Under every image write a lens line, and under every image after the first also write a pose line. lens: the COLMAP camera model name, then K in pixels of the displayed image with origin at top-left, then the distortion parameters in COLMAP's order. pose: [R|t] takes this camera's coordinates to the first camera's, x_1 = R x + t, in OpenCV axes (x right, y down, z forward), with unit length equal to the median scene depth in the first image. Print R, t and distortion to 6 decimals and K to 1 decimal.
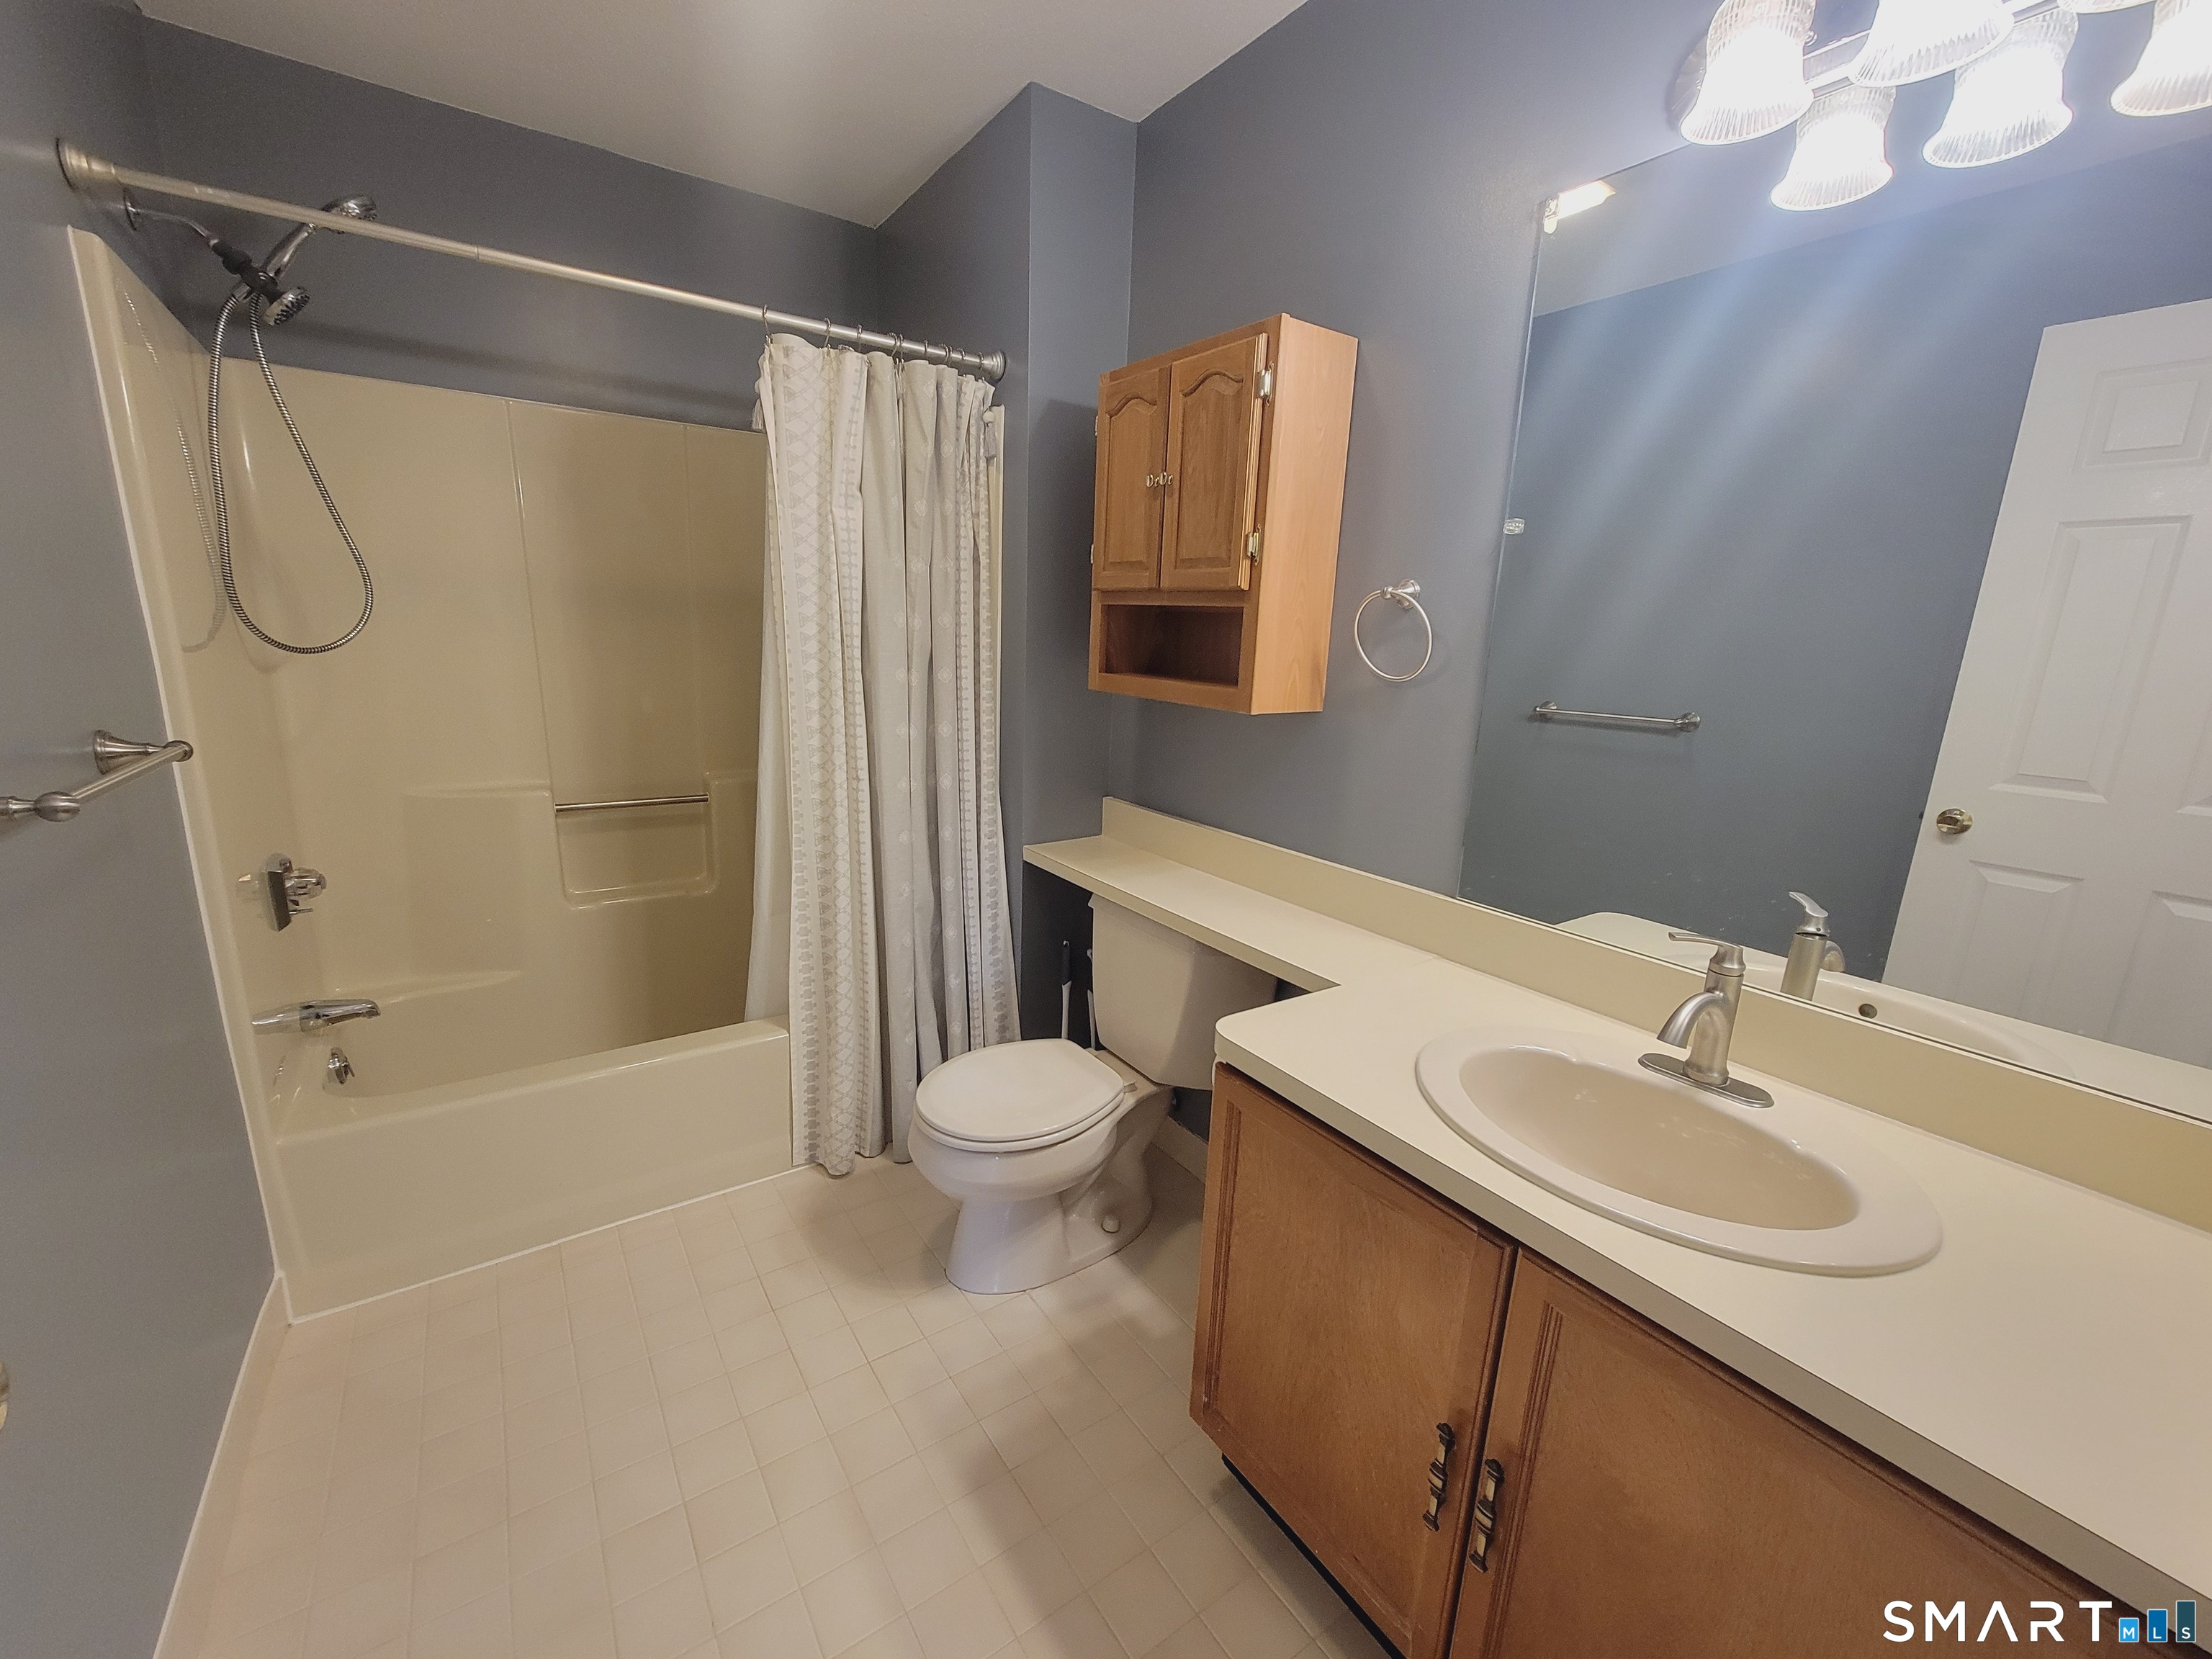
lens RADIAL K [[887.0, 0, 1110.0], [0, 887.0, 831.1], [0, 0, 1]] dist [-0.003344, 0.000050]
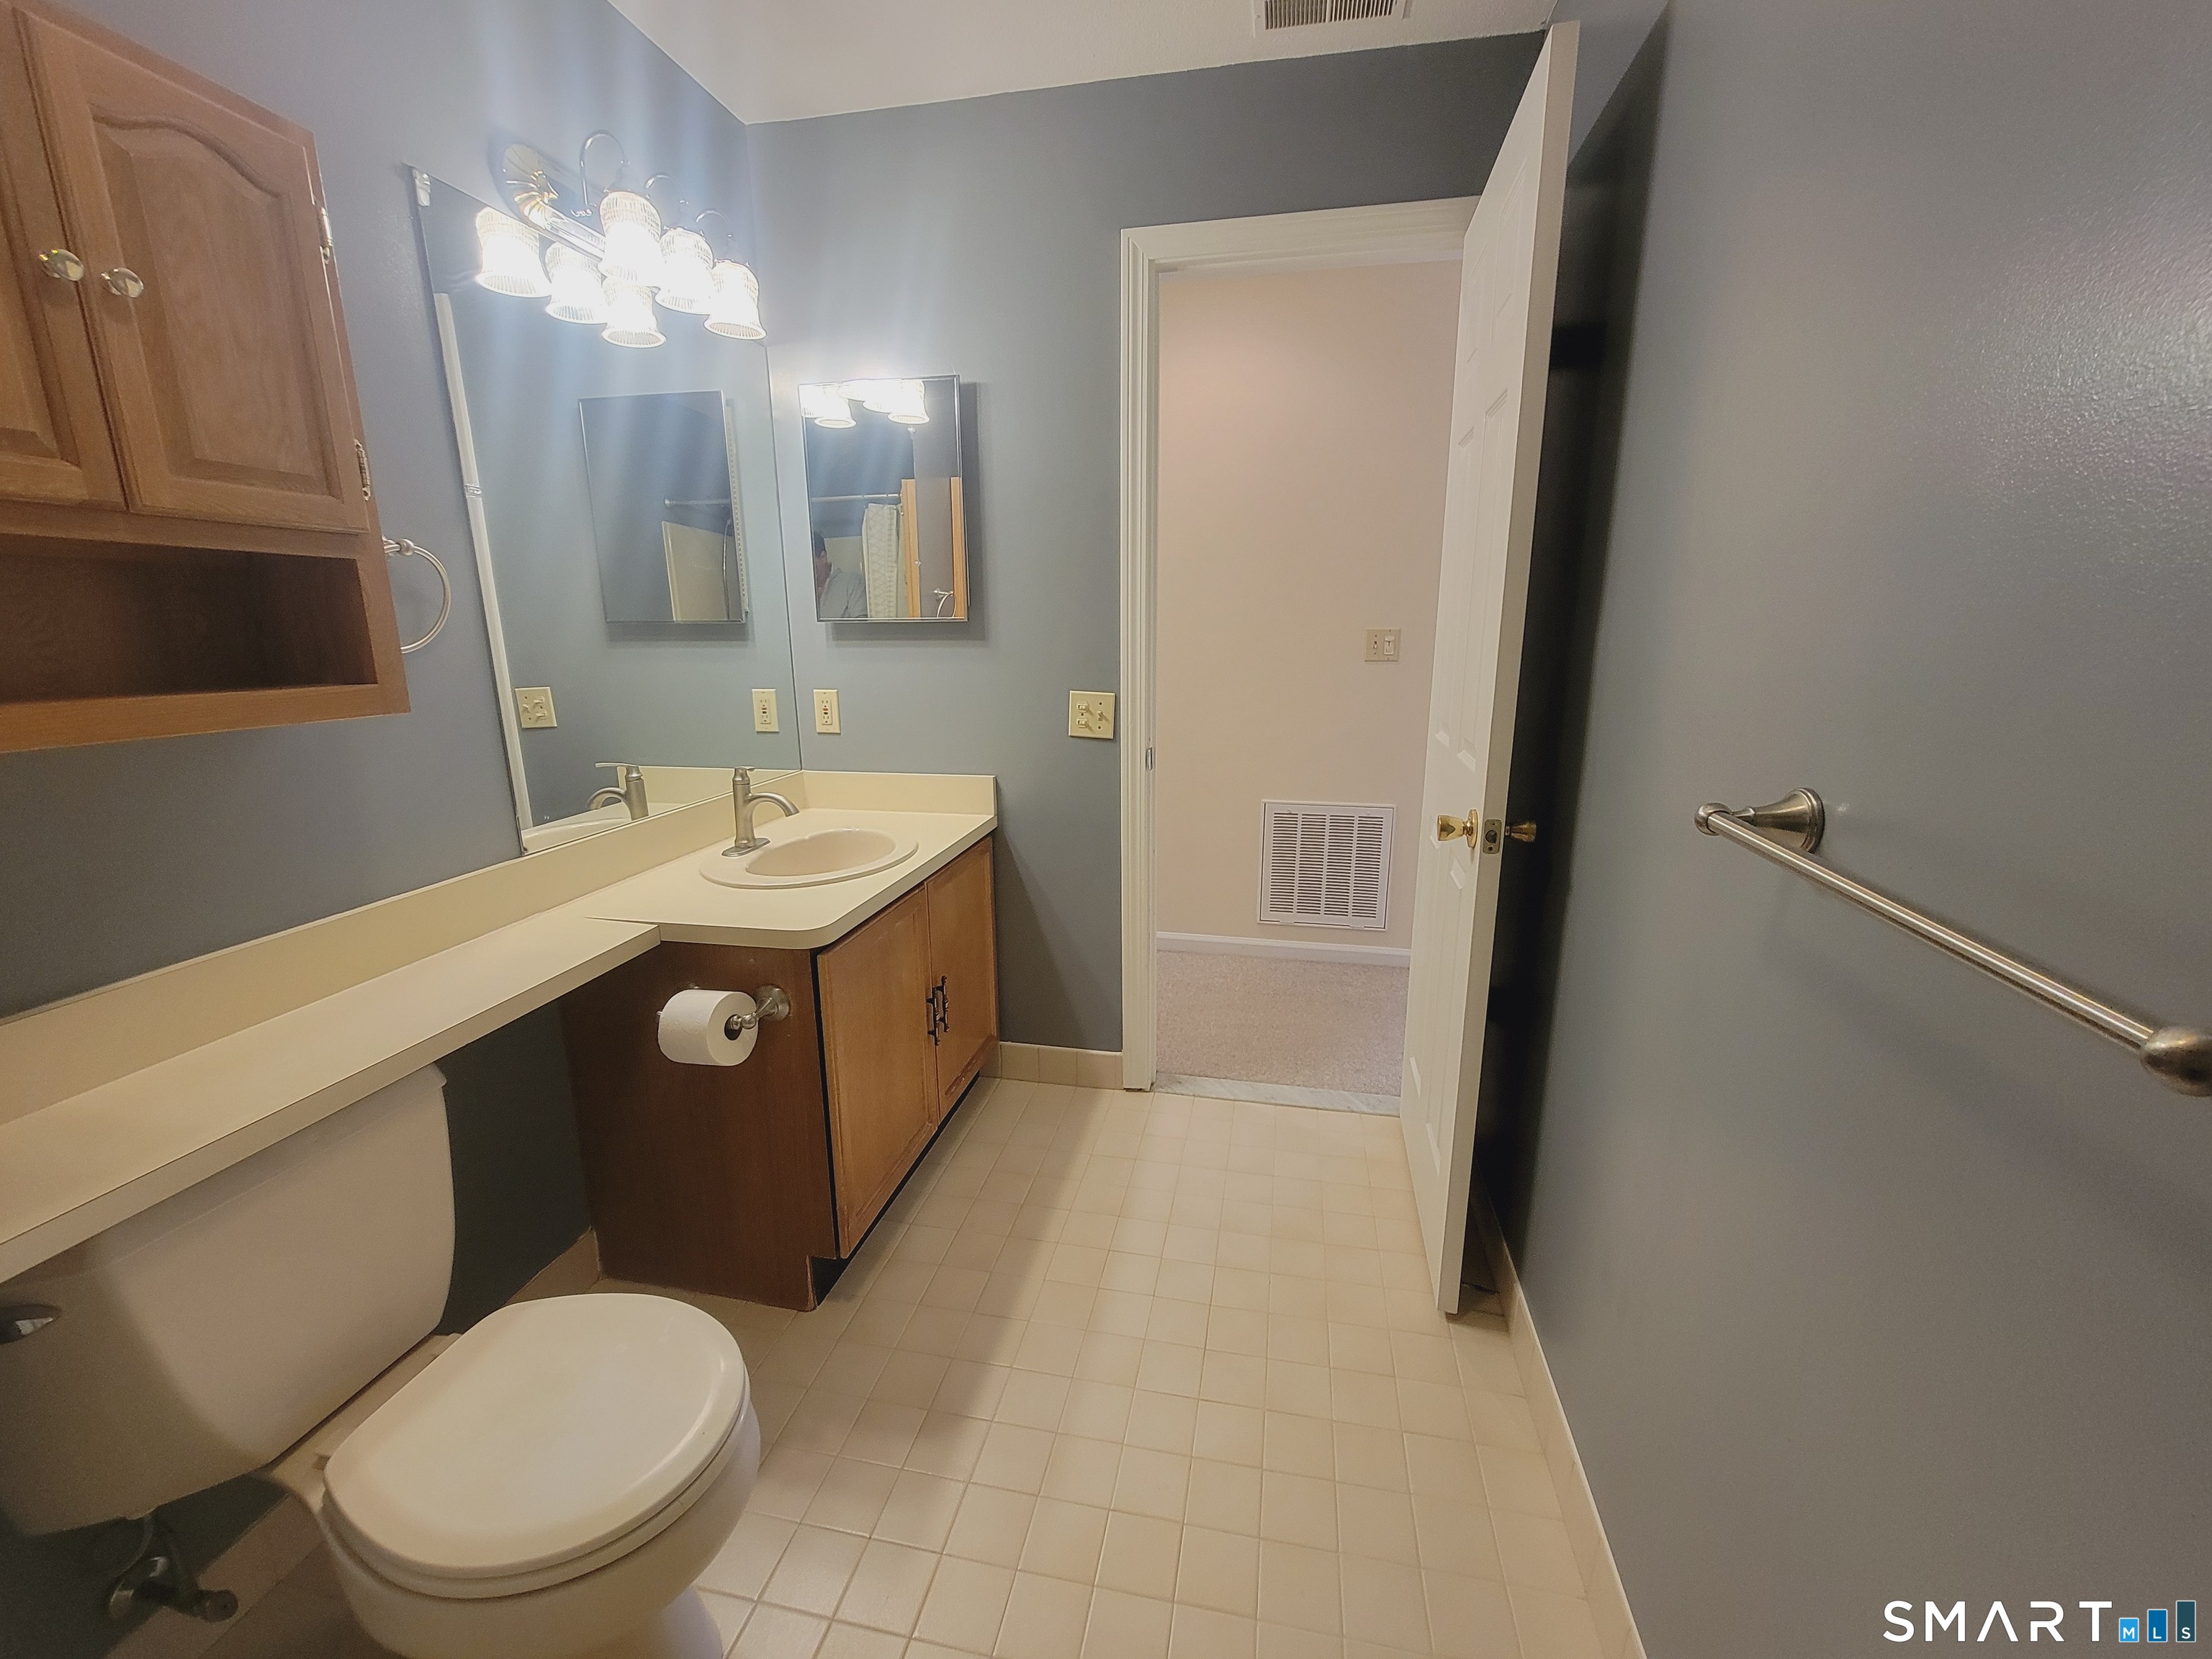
lens RADIAL K [[887.0, 0, 1110.0], [0, 887.0, 830.9], [0, 0, 1]] dist [-0.003344, 0.000050]
pose [[-0.692668, -0.200714, 0.692766, -0.718961], [0.140979, 0.904295, 0.402959, -0.245598], [-0.707345, 0.376782, -0.598079, 1.028968]]
